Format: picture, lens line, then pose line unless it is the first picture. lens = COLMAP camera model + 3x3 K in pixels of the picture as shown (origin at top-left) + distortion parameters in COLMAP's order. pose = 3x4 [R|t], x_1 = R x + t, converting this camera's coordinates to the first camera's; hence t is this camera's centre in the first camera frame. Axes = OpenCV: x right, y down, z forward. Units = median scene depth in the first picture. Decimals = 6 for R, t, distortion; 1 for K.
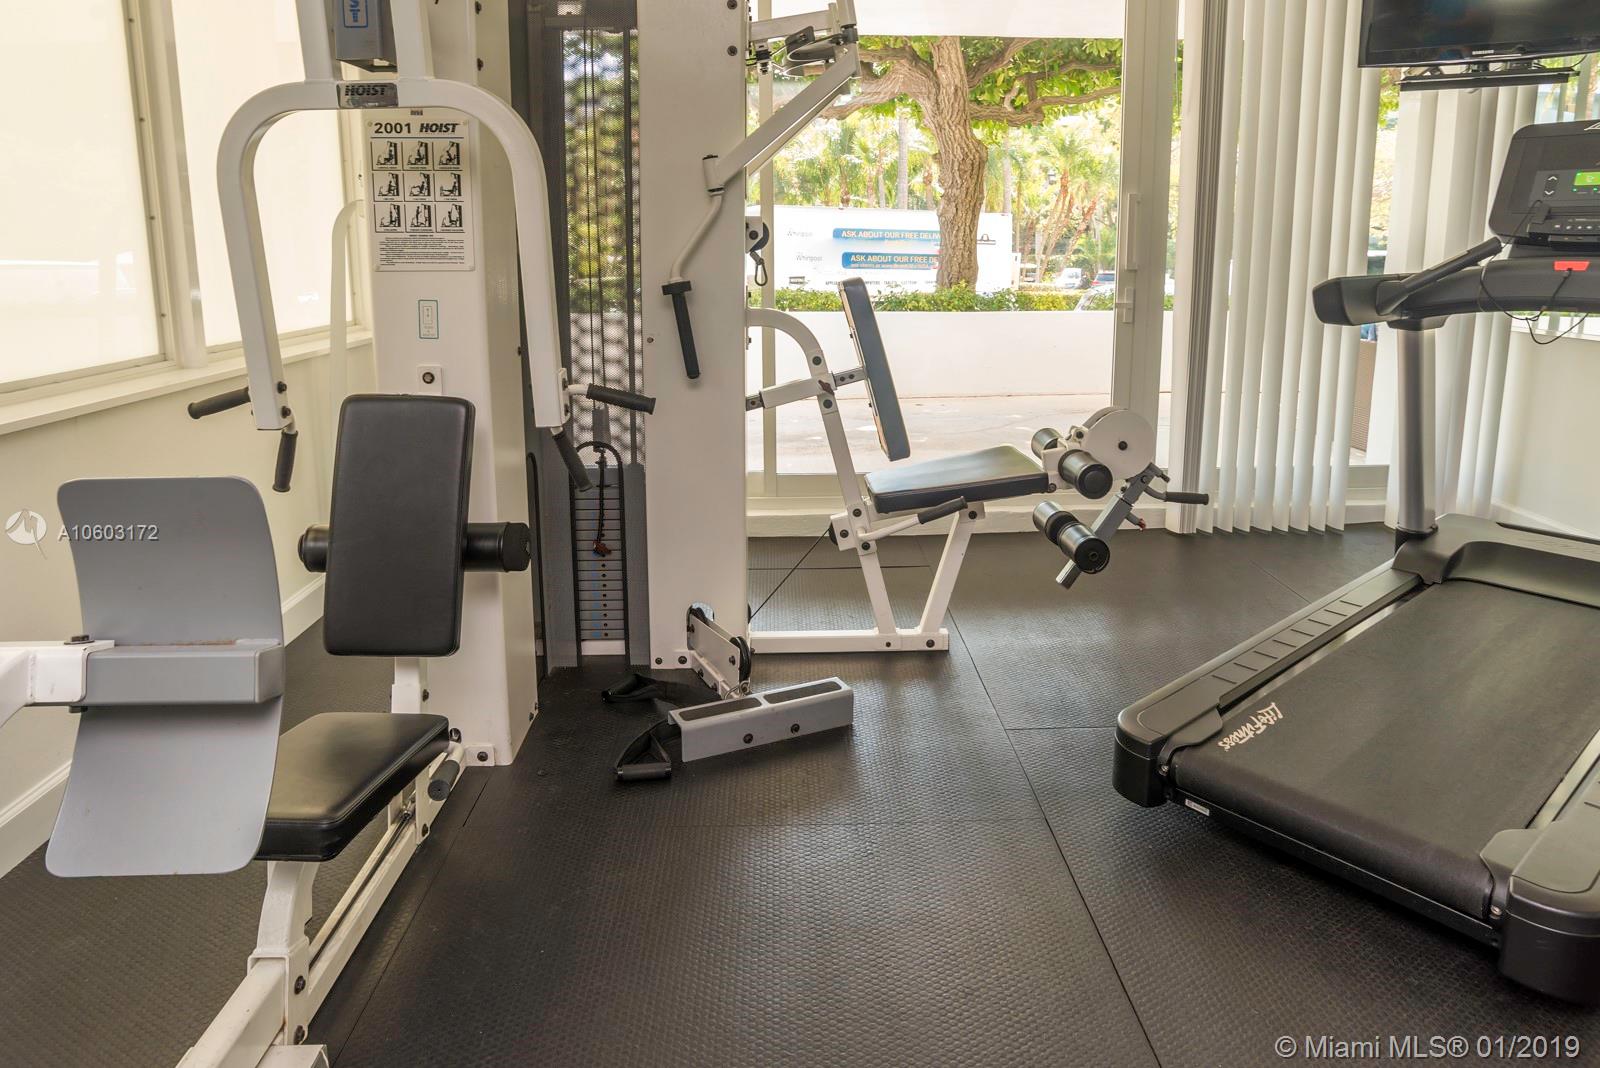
lens RADIAL K [[992.4, 0, 799.2], [0, 992.4, 433.7], [0, 0, 1]] dist [-0.029548, -0.001282]
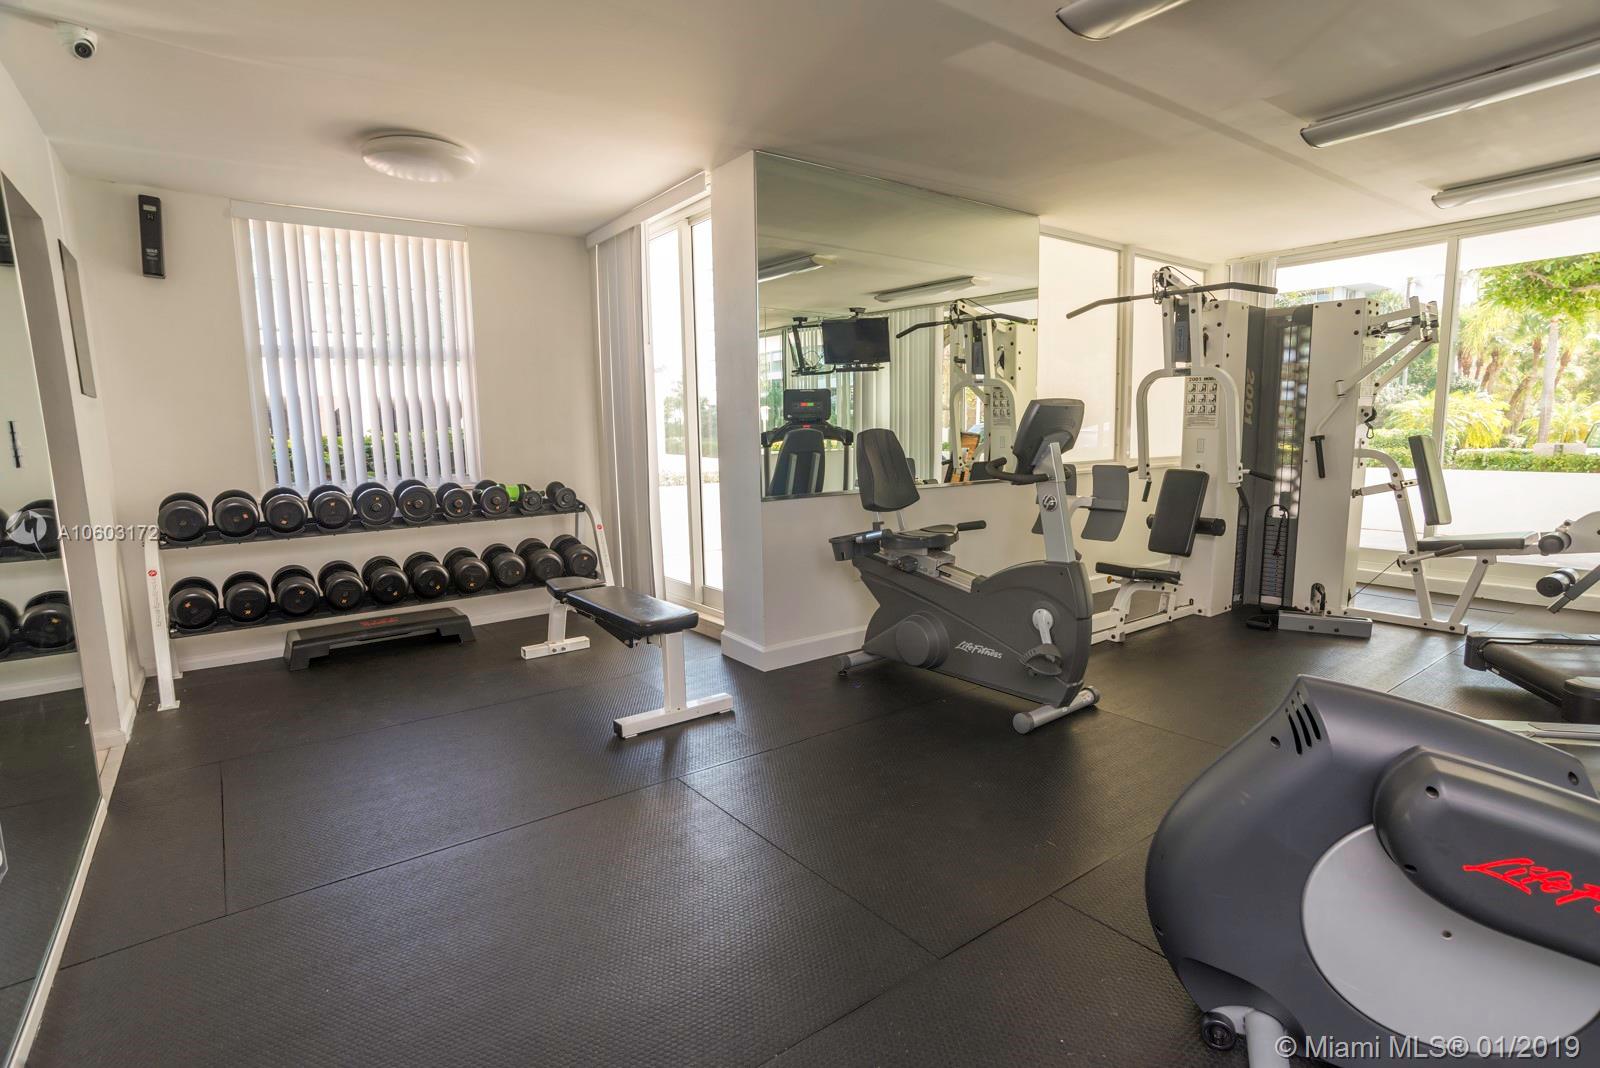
lens RADIAL K [[825.2, 0, 813.6], [0, 825.2, 541.5], [0, 0, 1]] dist [-0.085004, 0.041560]
pose [[0.598662, 0.096343, -0.795186, 0.769983], [-0.139247, 0.990142, 0.015130, 0.254278], [0.788805, 0.101670, 0.606176, -1.154432]]
